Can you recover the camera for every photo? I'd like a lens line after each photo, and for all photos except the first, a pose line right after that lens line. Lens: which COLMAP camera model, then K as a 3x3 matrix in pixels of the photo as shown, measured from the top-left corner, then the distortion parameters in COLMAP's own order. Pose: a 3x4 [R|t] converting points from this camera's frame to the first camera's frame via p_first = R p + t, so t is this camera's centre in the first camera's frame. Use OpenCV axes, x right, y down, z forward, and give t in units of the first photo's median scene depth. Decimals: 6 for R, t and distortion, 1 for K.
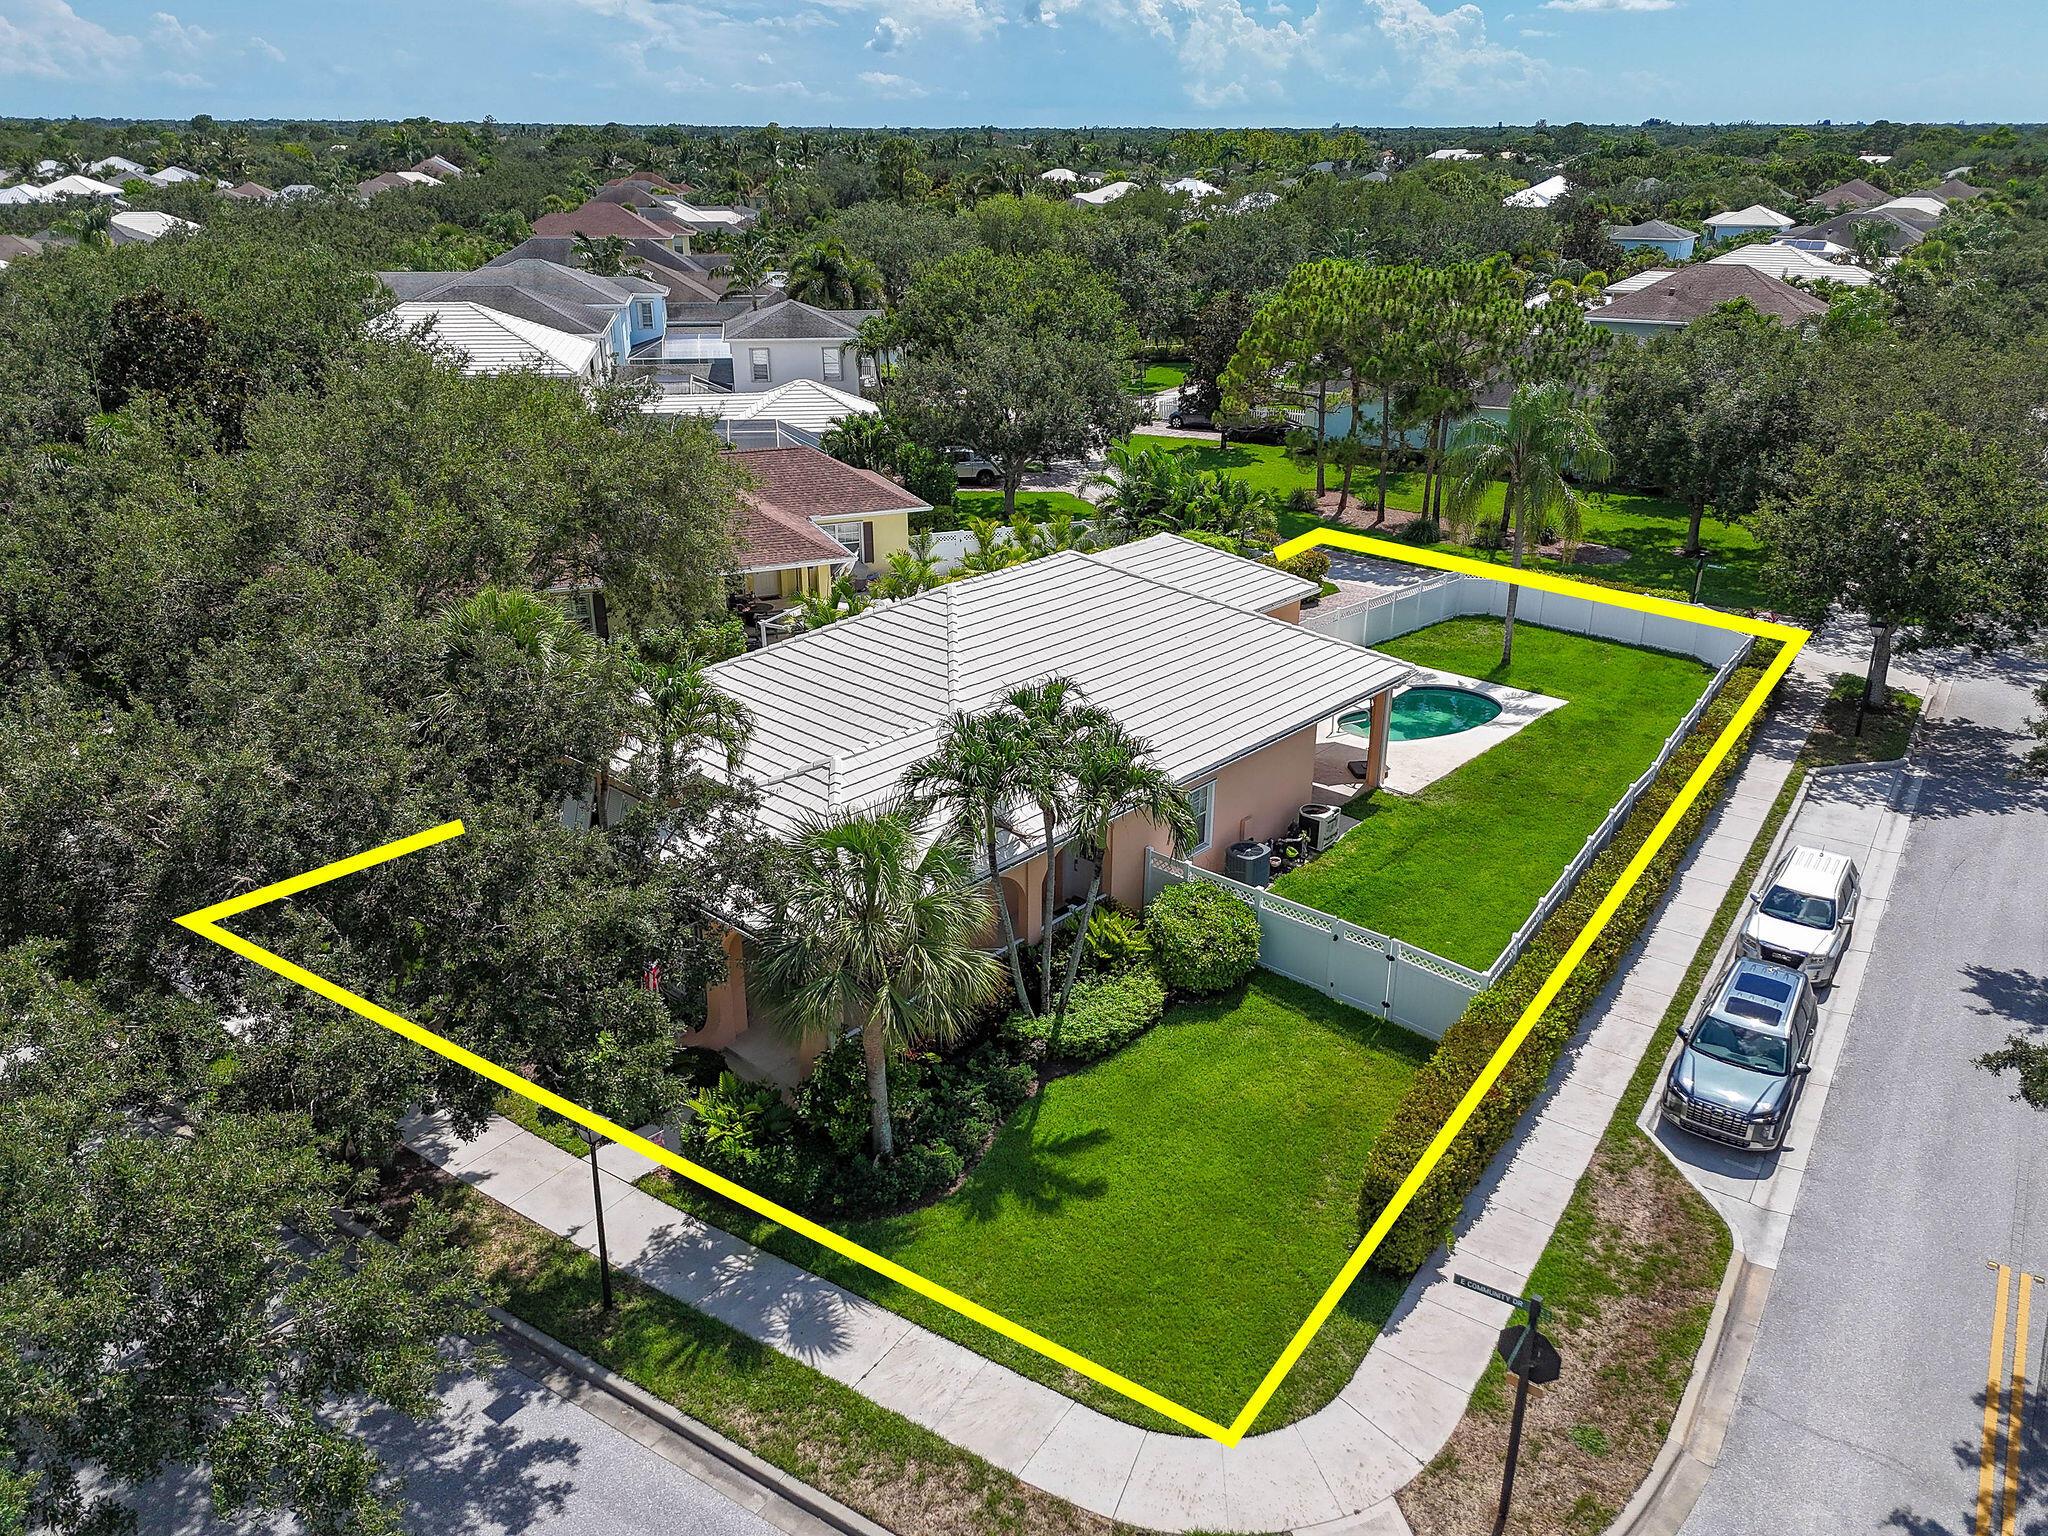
lens RADIAL K [[1517.4, 0, 1026.7], [0, 1517.4, 748.1], [0, 0, 1]] dist [0.067297, -0.045036]
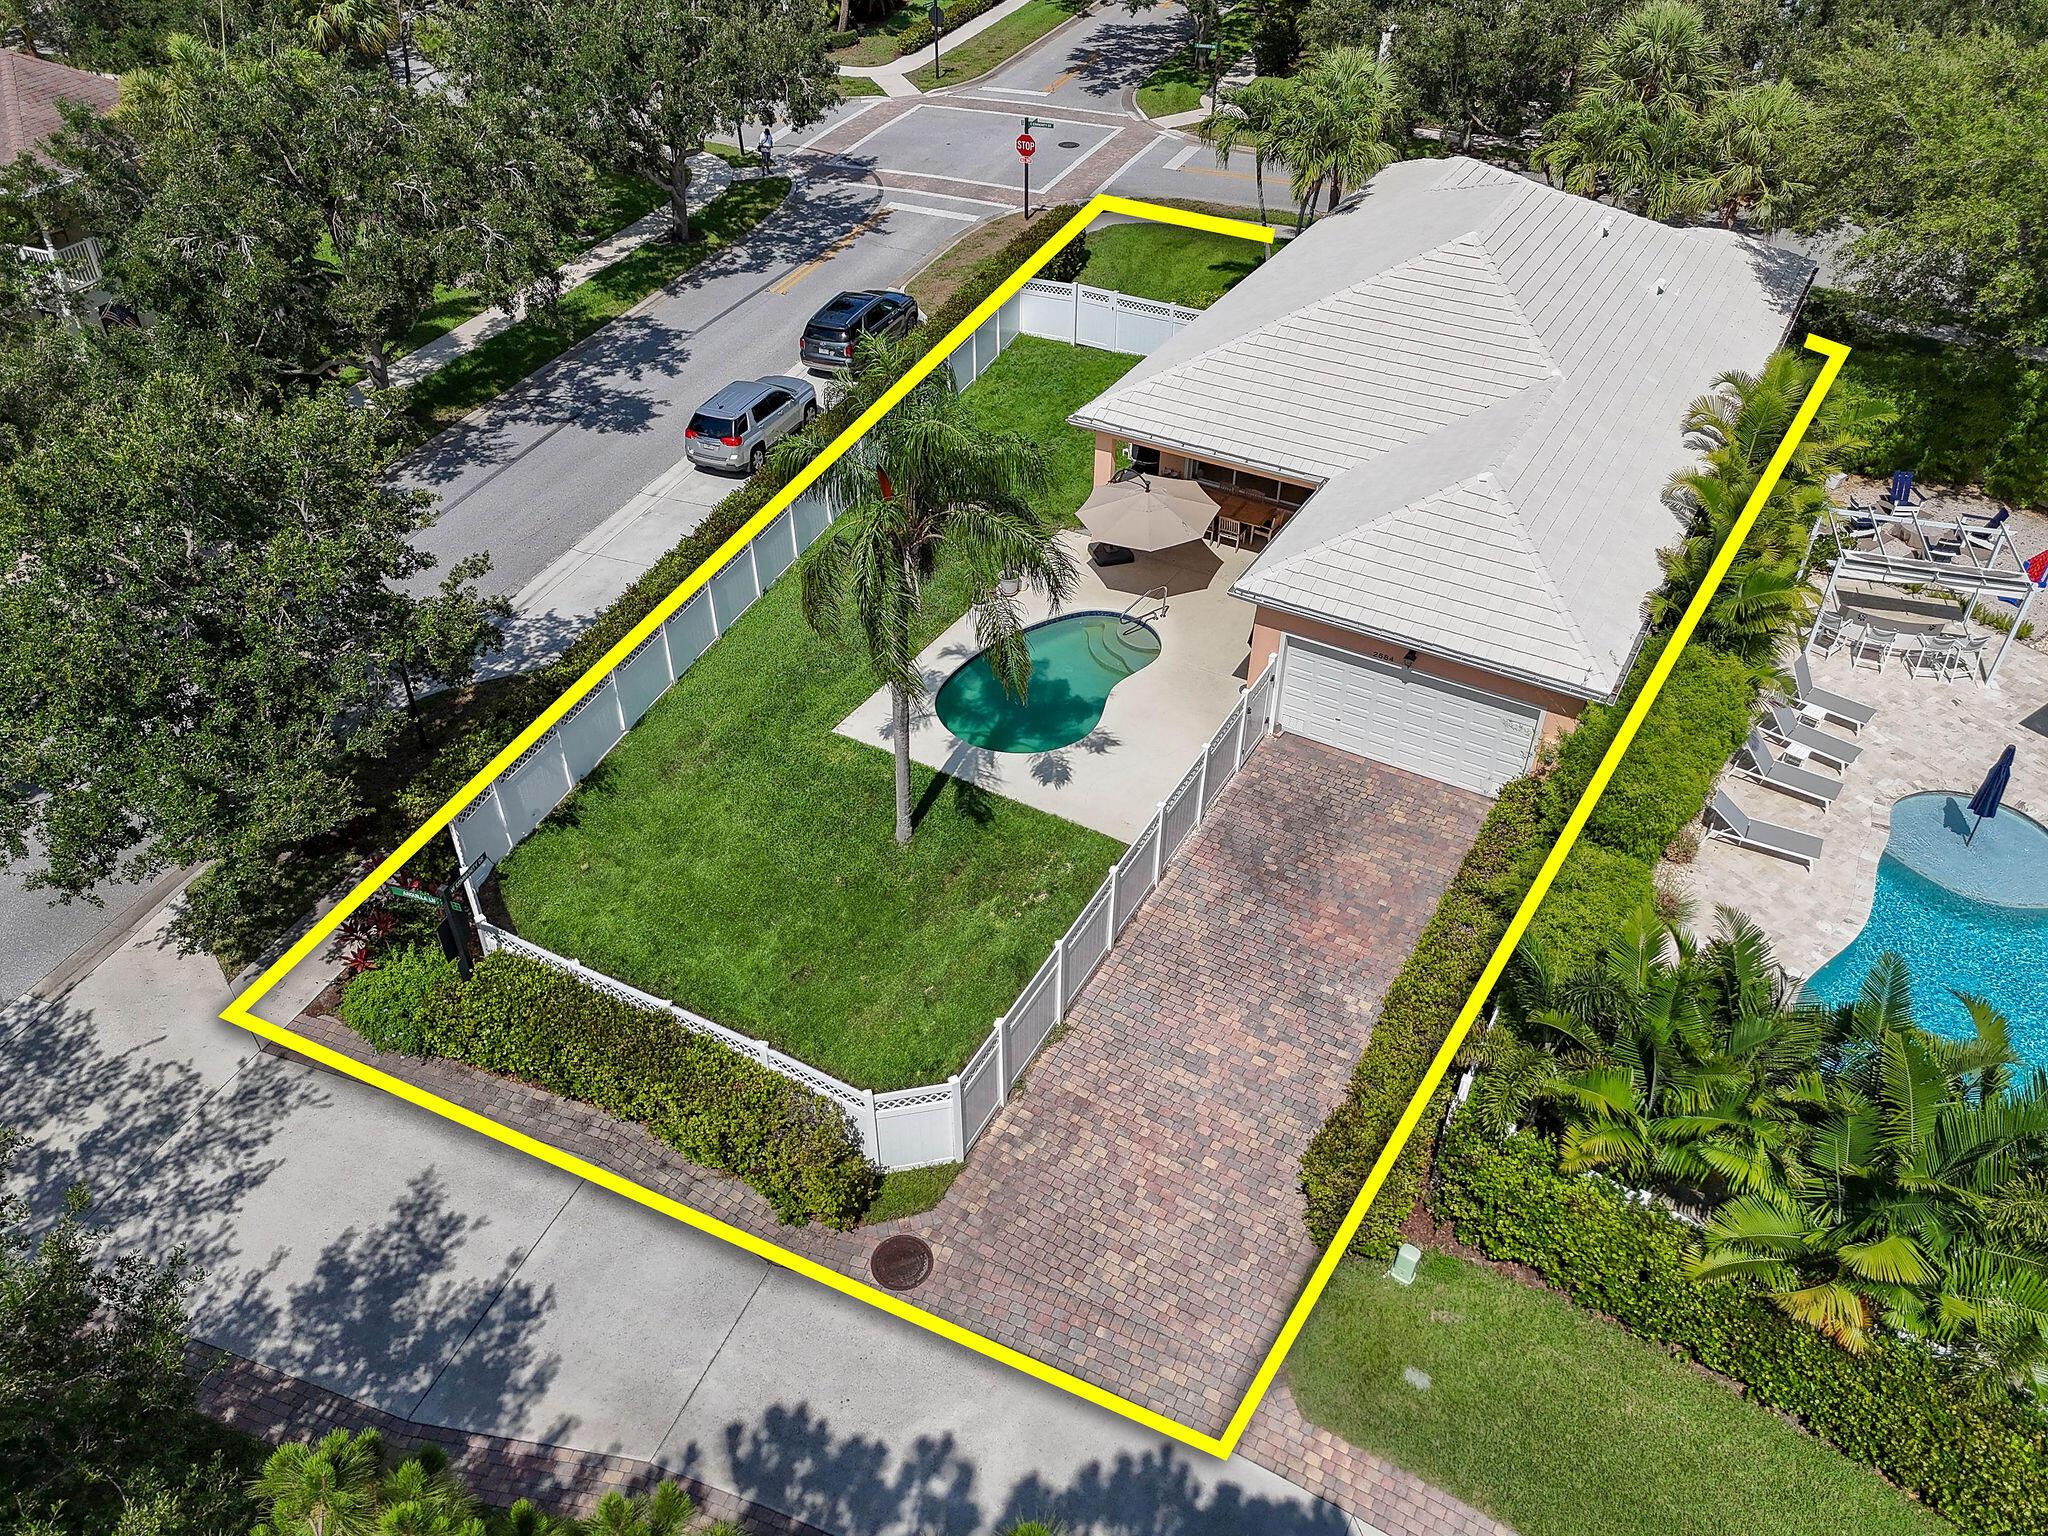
lens RADIAL K [[1517.4, 0, 1026.7], [0, 1517.4, 748.1], [0, 0, 1]] dist [0.067297, -0.045036]
pose [[-0.975886, 0.126244, -0.178072, 0.740821], [-0.089395, 0.513093, 0.853665, -1.106983], [0.199137, 0.848998, -0.489435, 2.543728]]
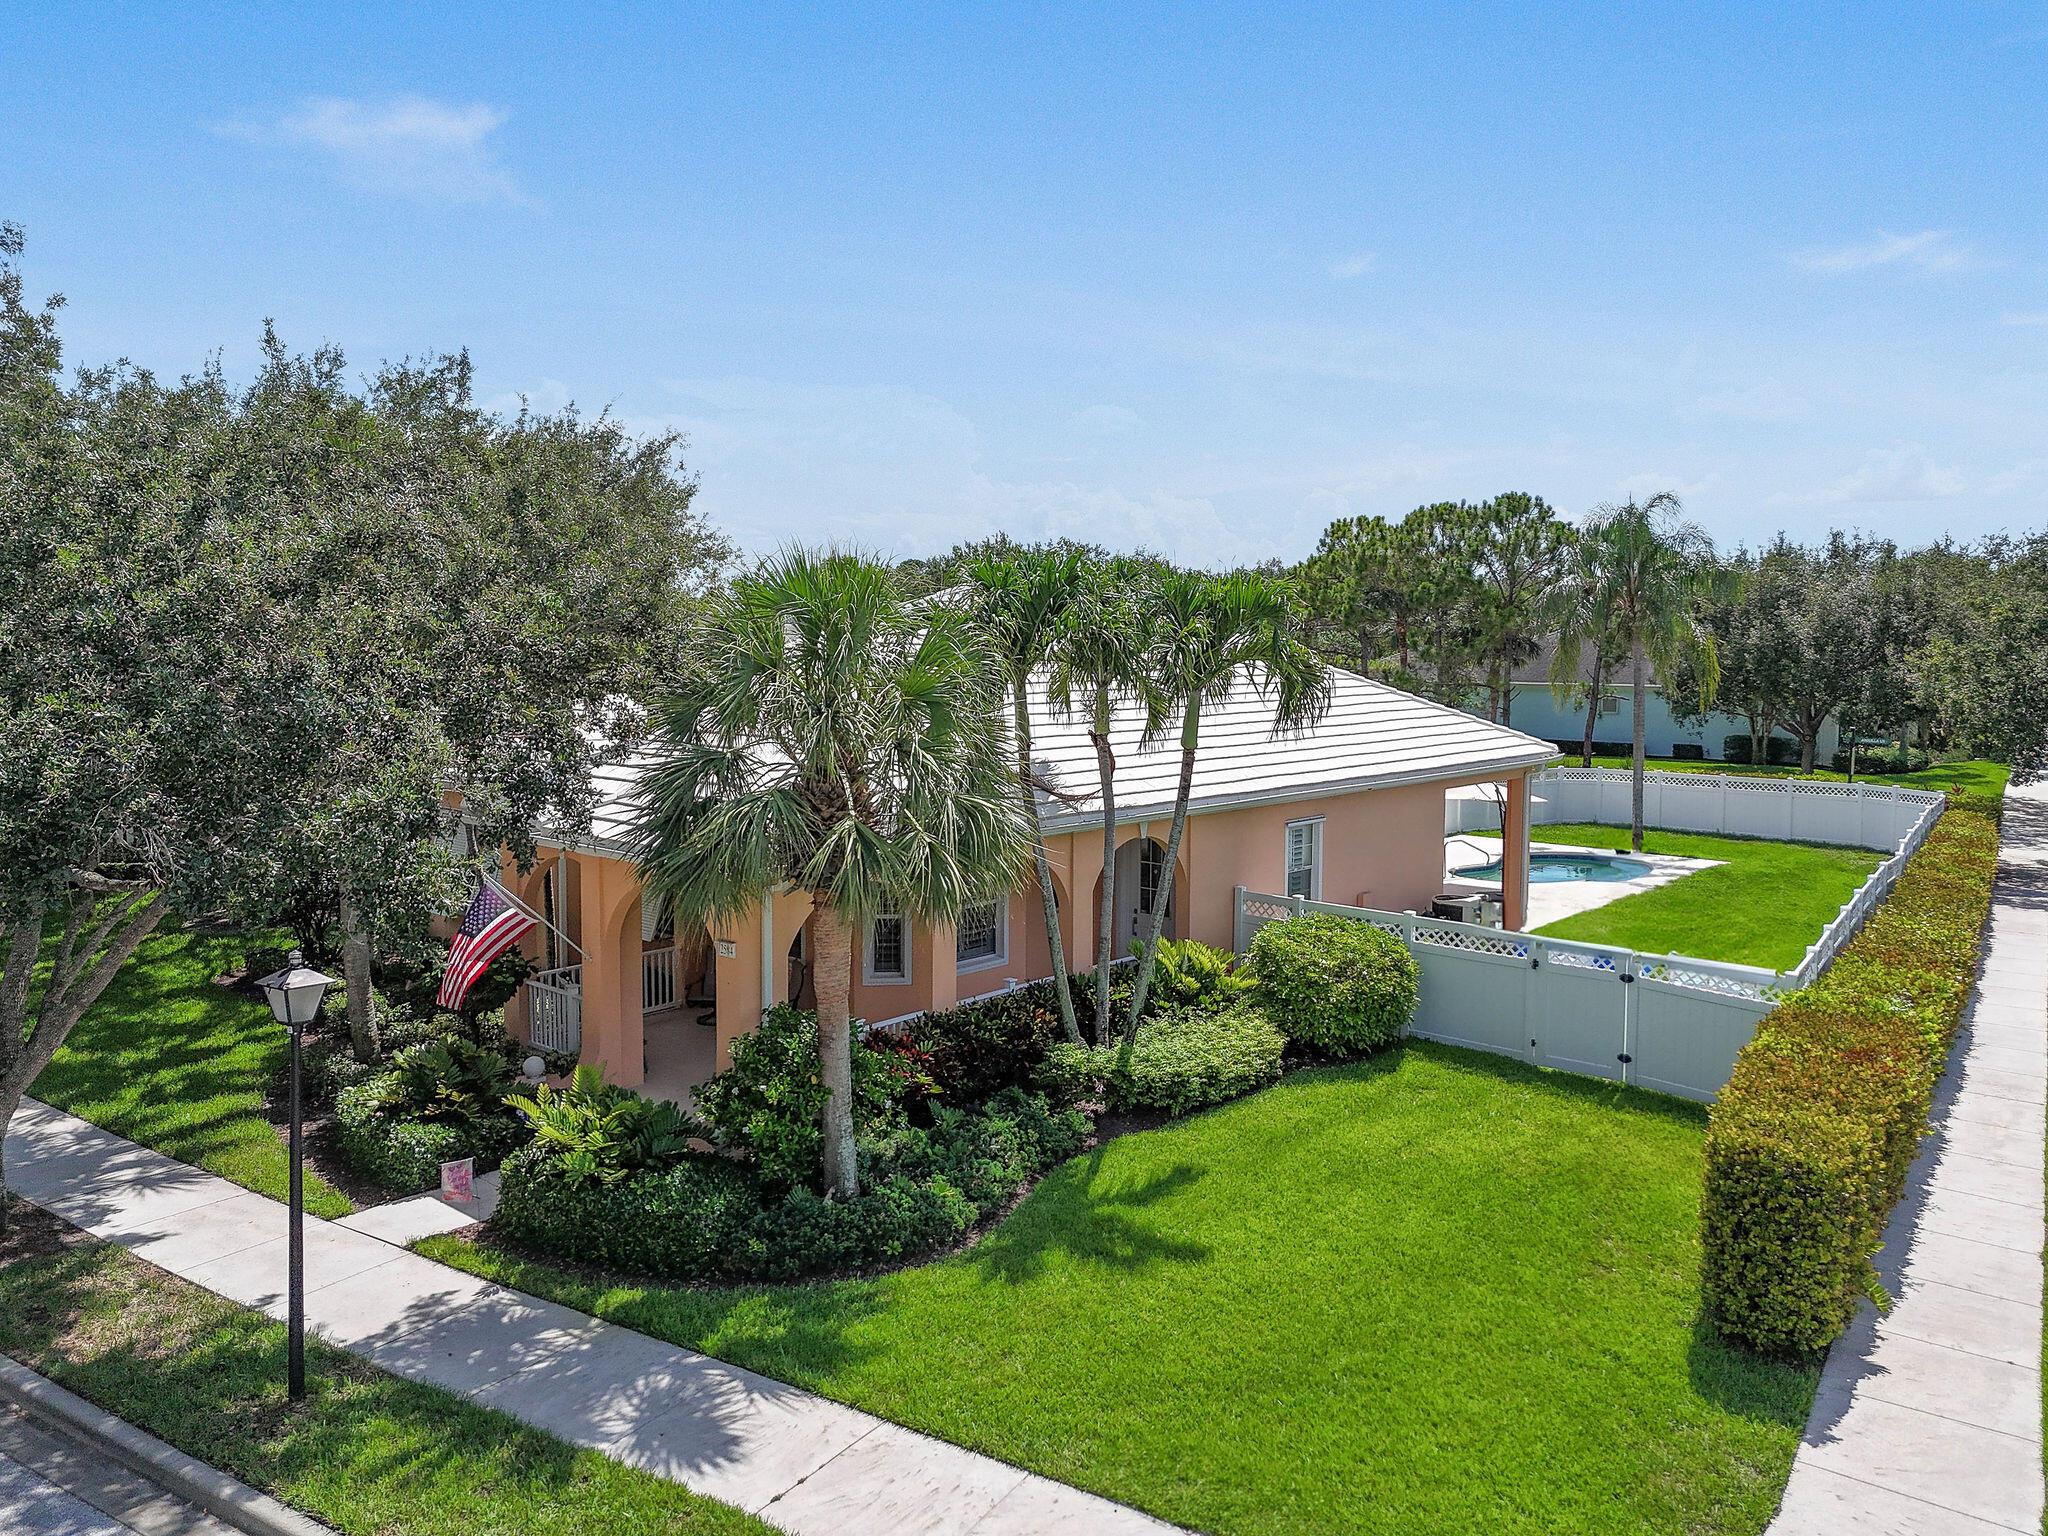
lens RADIAL K [[1521.3, 0, 1026.6], [0, 1521.3, 758.7], [0, 0, 1]] dist [0.047970, -0.017296]
pose [[0.999990, 0.003024, -0.003248, -0.022432], [-0.003837, 0.956817, -0.290666, 0.290227], [0.002229, 0.290675, 0.956819, 0.410285]]
